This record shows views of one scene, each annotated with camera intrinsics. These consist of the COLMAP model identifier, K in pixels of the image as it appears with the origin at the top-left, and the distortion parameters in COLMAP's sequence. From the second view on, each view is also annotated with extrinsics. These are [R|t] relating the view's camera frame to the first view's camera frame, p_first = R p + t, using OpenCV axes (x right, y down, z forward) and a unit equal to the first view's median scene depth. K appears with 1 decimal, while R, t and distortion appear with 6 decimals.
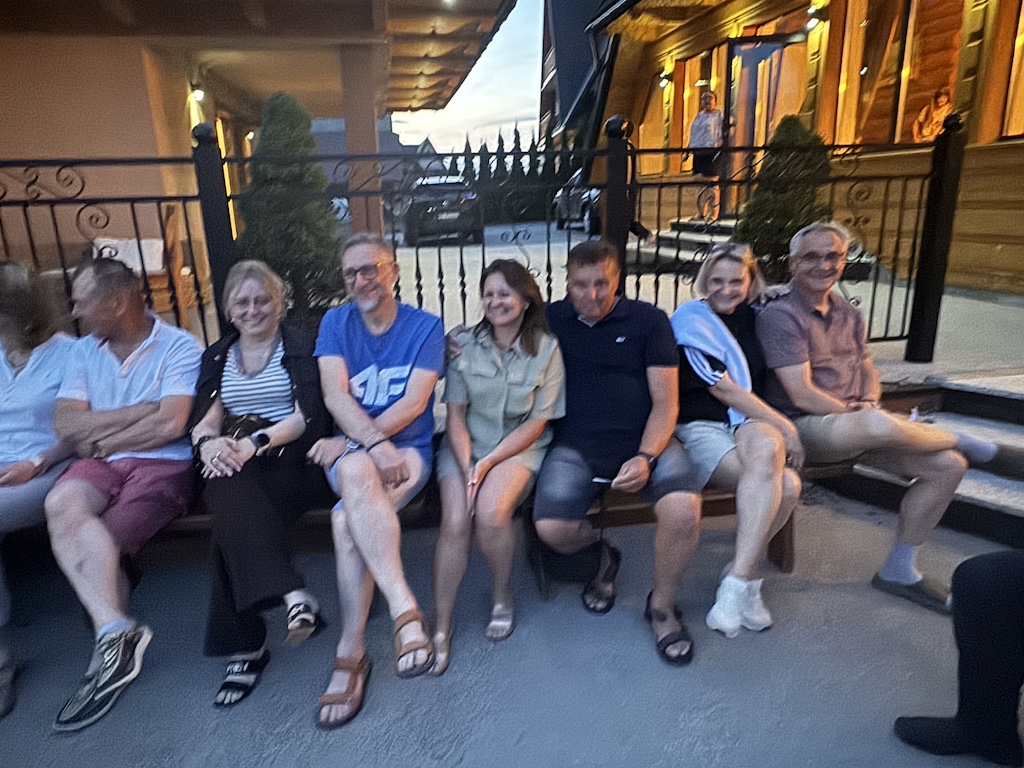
lens RADIAL K [[670.4, 0, 504.9], [0, 670.4, 378.4], [0, 0, 1]] dist [-0.004537, 0.001332]
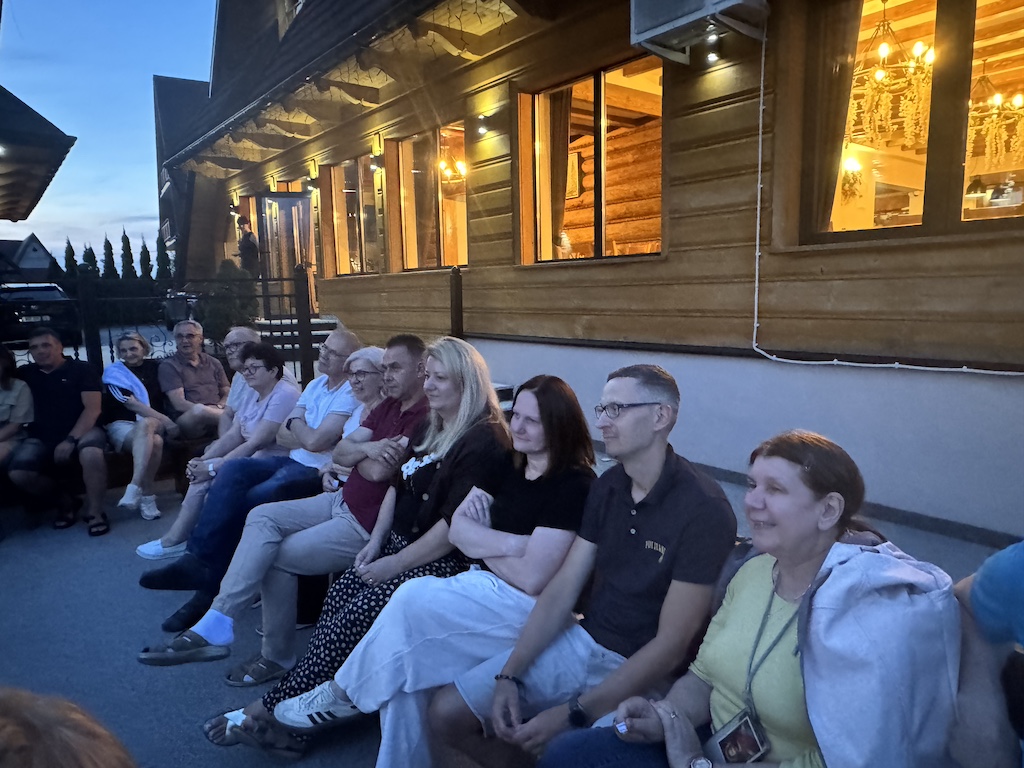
lens RADIAL K [[670.4, 0, 504.9], [0, 670.4, 378.4], [0, 0, 1]] dist [-0.004537, 0.001332]
pose [[0.879219, -0.053957, 0.473352, 0.348595], [0.122910, 0.985621, -0.115946, 0.294461], [-0.460289, 0.160122, 0.873209, -1.191218]]
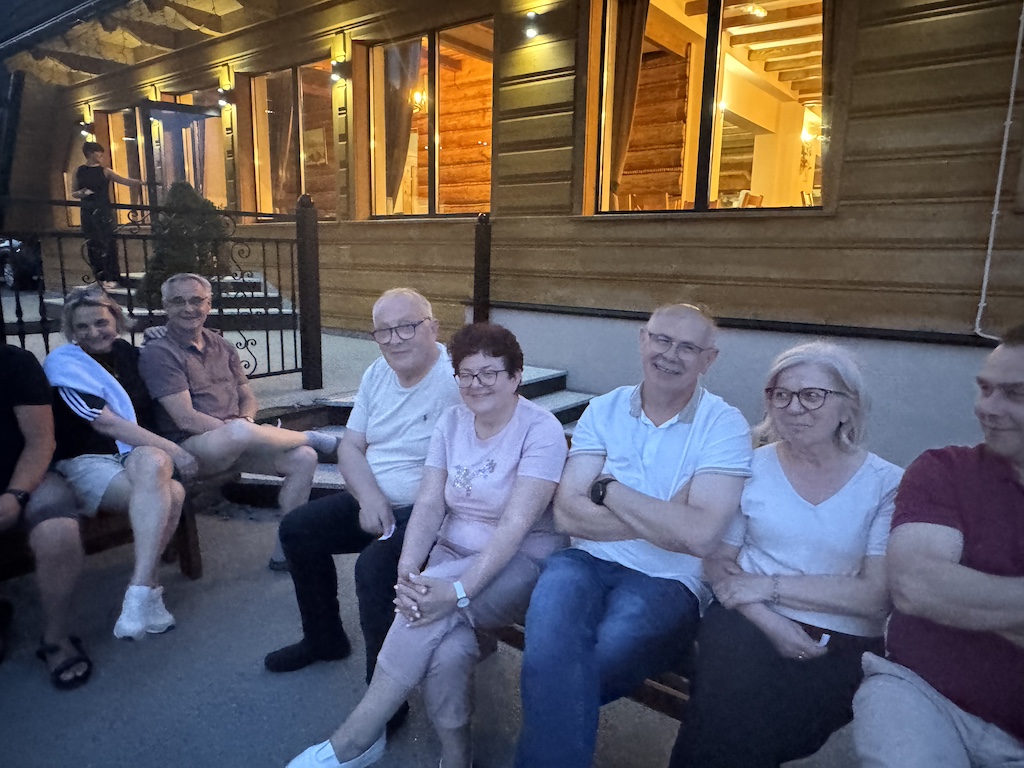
lens RADIAL K [[670.4, 0, 504.9], [0, 670.4, 378.4], [0, 0, 1]] dist [-0.004537, 0.001332]
pose [[0.739298, -0.080290, 0.668574, 0.082125], [0.138339, 0.989798, -0.034107, 0.069621], [-0.659015, 0.117705, 0.742863, -0.228939]]
